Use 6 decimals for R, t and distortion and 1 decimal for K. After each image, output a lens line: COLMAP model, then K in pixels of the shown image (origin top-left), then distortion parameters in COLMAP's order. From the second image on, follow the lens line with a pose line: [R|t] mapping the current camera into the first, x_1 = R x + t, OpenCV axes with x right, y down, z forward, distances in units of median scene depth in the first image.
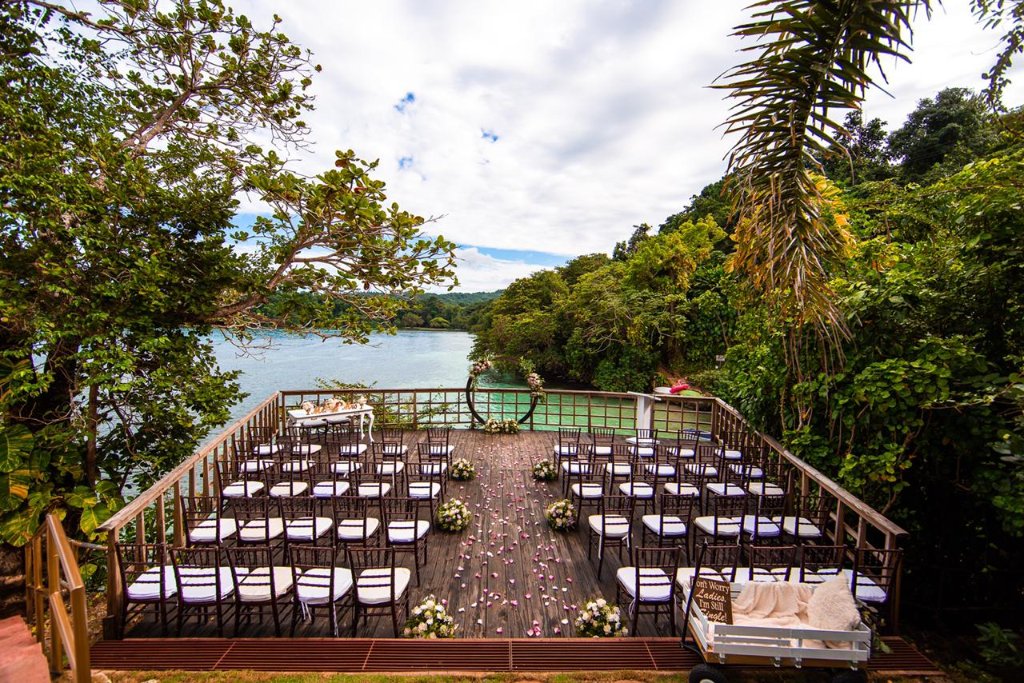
lens RADIAL K [[409.0, 0, 499.0], [0, 409.0, 344.2], [0, 0, 1]] dist [-0.046562, 0.026212]
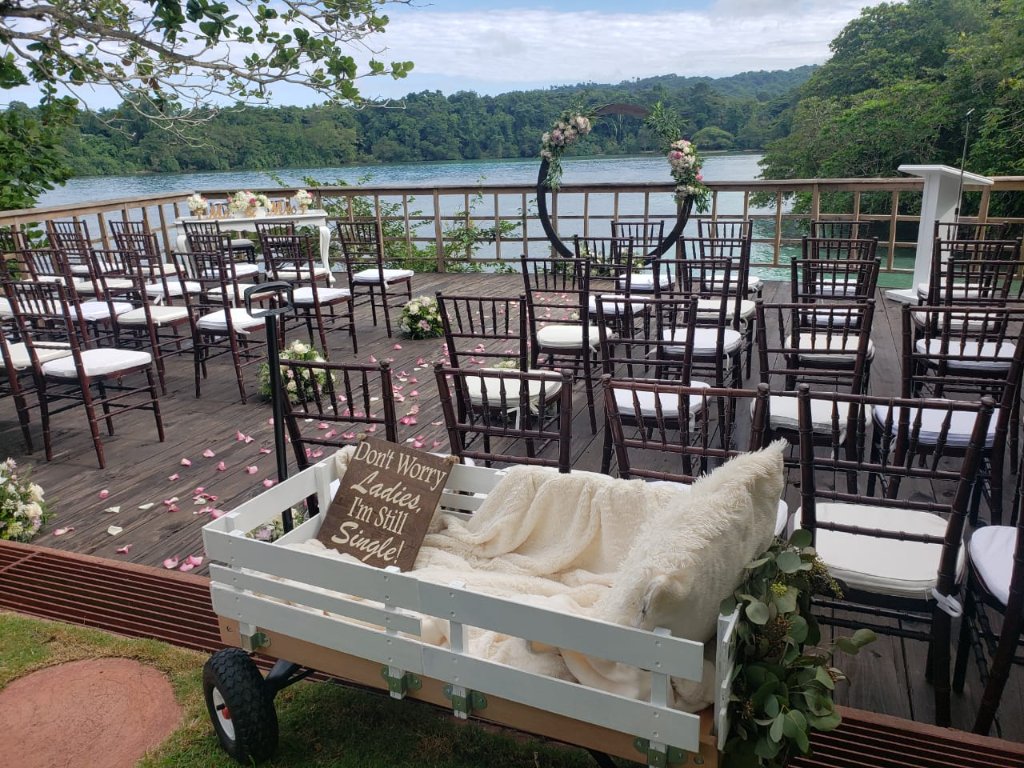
lens RADIAL K [[773.2, 0, 512.0], [0, 773.2, 384.0], [0, 0, 1]] dist [0.019668, -0.006035]
pose [[0.924869, 0.066853, -0.374364, 0.238593], [0.028345, 0.969570, 0.243169, 0.112708], [0.379229, -0.235511, 0.894830, 0.145494]]
